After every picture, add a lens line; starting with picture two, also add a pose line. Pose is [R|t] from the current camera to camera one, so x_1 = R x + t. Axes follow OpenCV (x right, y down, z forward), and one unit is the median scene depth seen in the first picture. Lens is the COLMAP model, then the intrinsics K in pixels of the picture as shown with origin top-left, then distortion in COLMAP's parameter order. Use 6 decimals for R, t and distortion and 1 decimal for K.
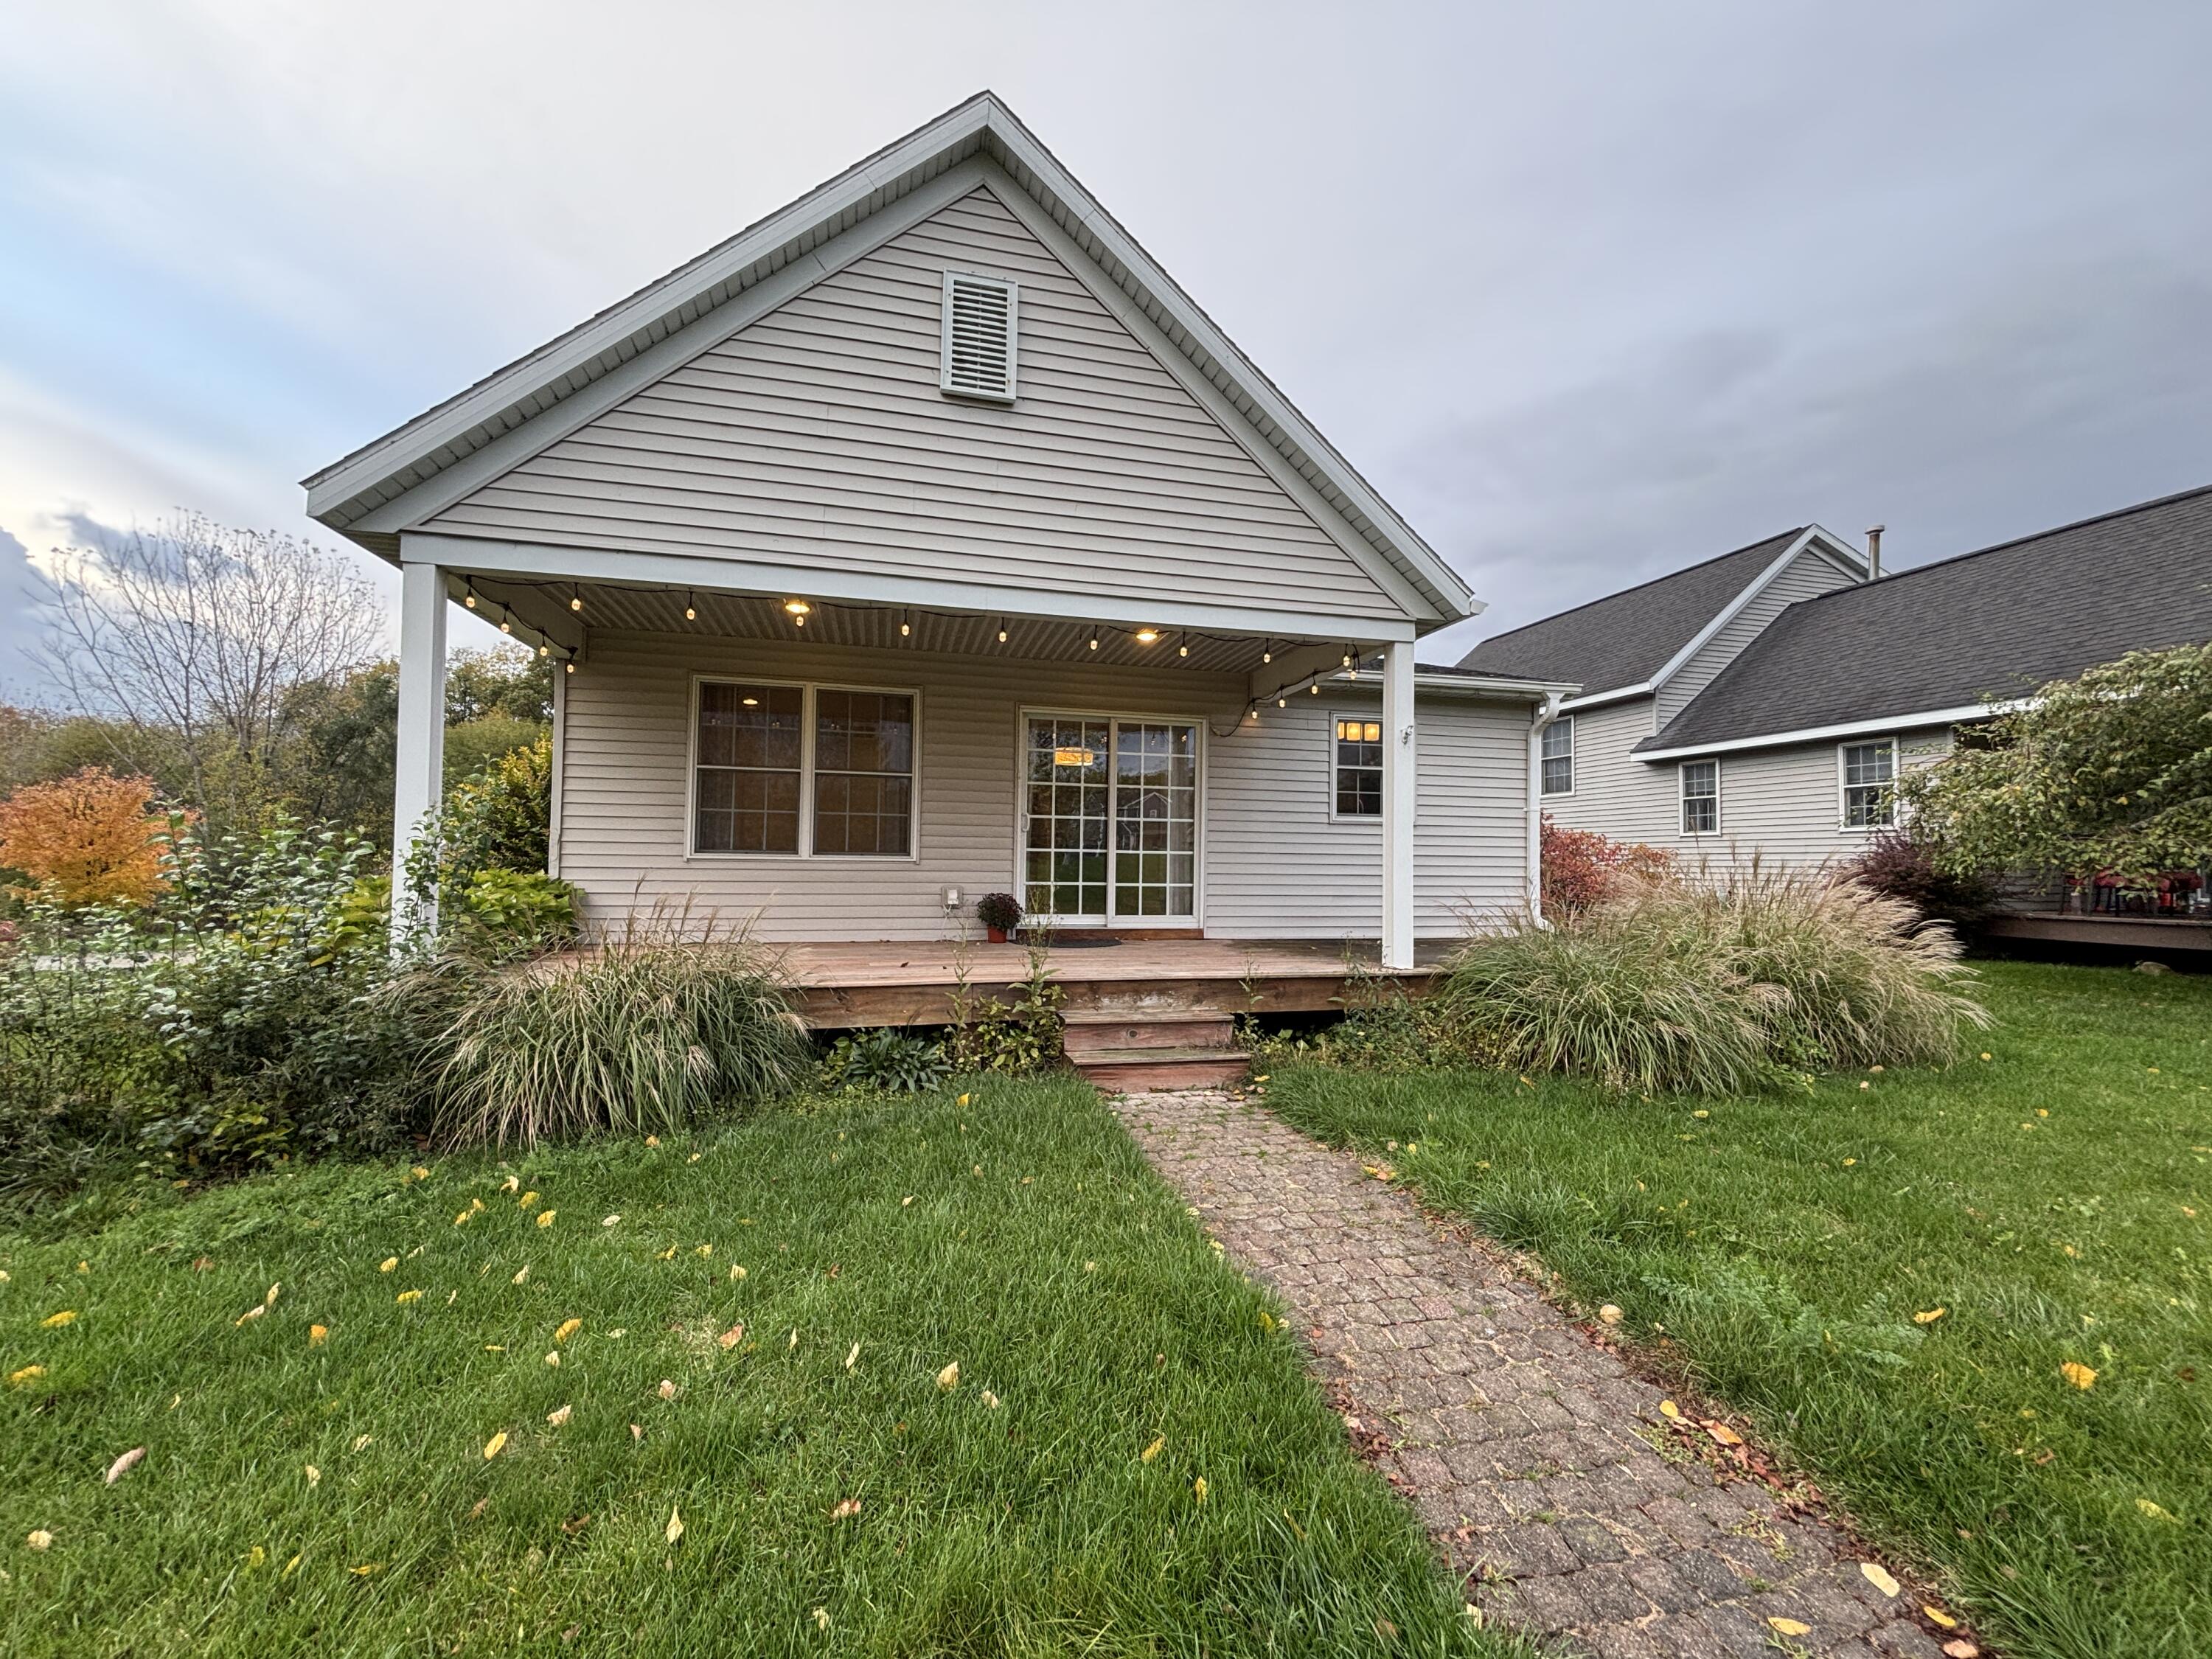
lens RADIAL K [[878.8, 0, 1118.1], [0, 878.8, 829.2], [0, 0, 1]] dist [-0.001515, 0.001450]
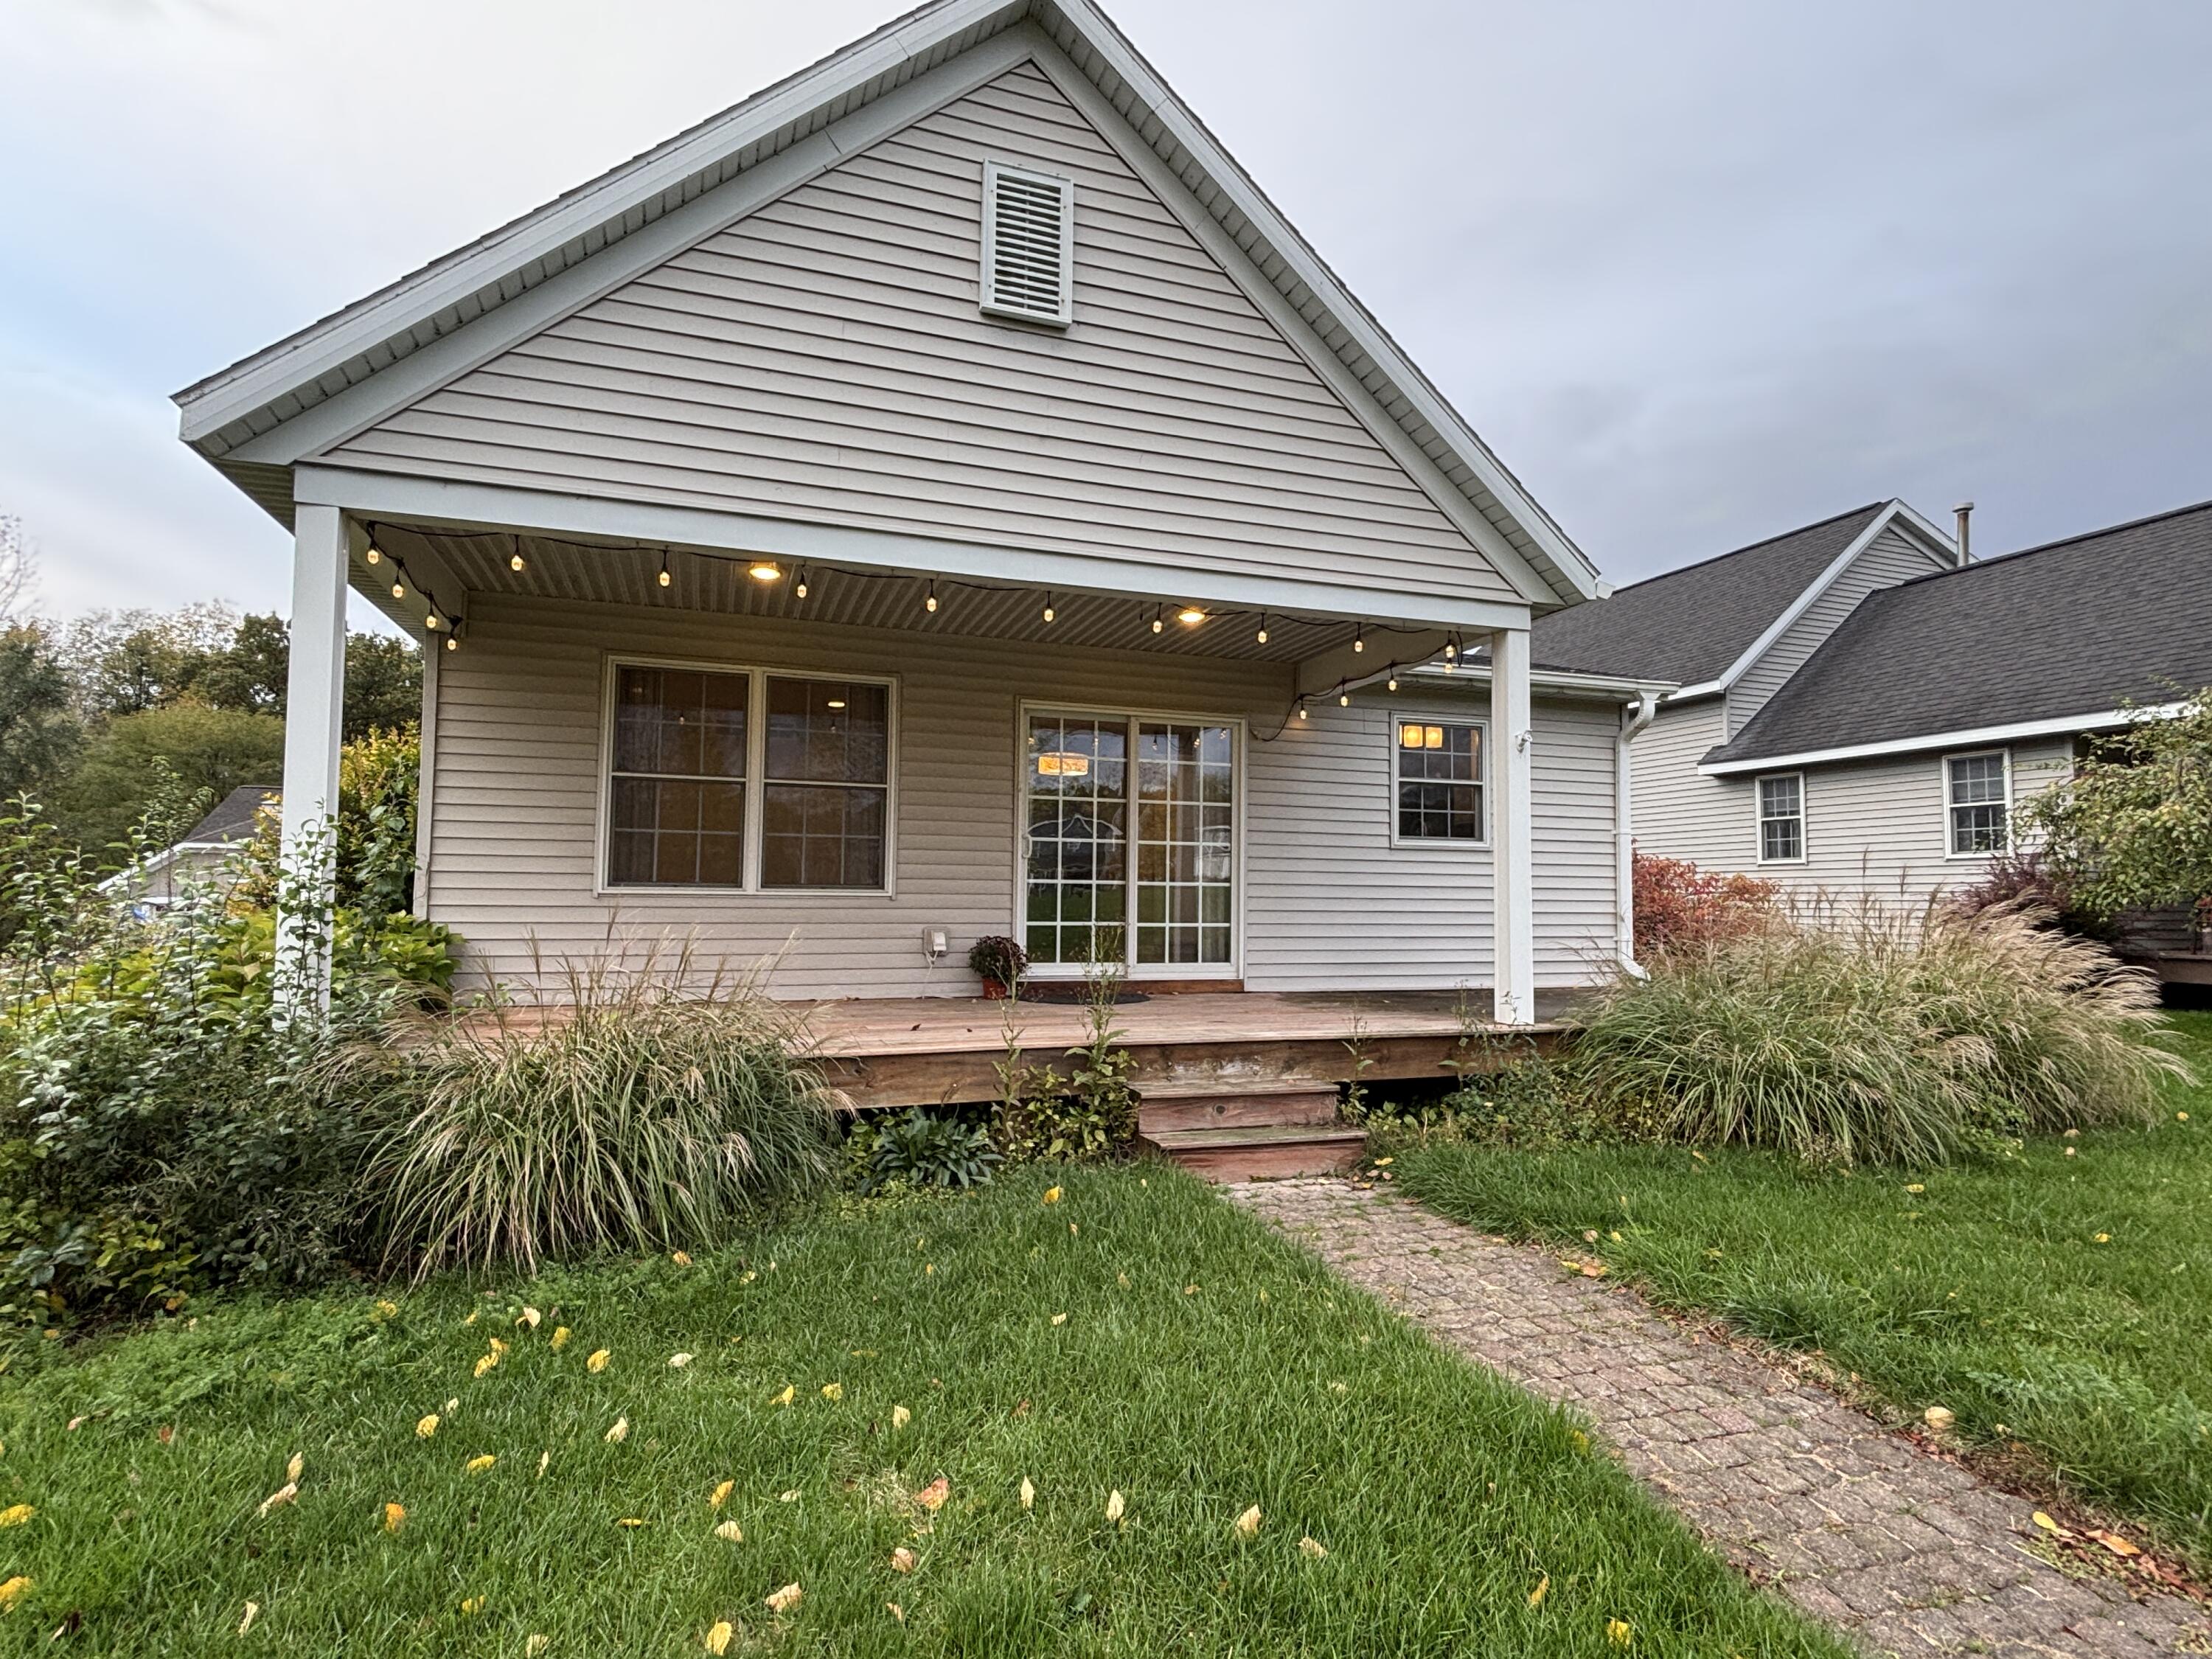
lens RADIAL K [[1118.1, 0, 1104.5], [0, 1118.1, 829.7], [0, 0, 1]] dist [-0.001252, 0.000725]
pose [[0.996081, 0.002272, 0.088414, -0.180649], [-0.000154, 0.999713, -0.023950, 0.001327], [-0.088443, 0.023842, 0.995796, -0.016097]]
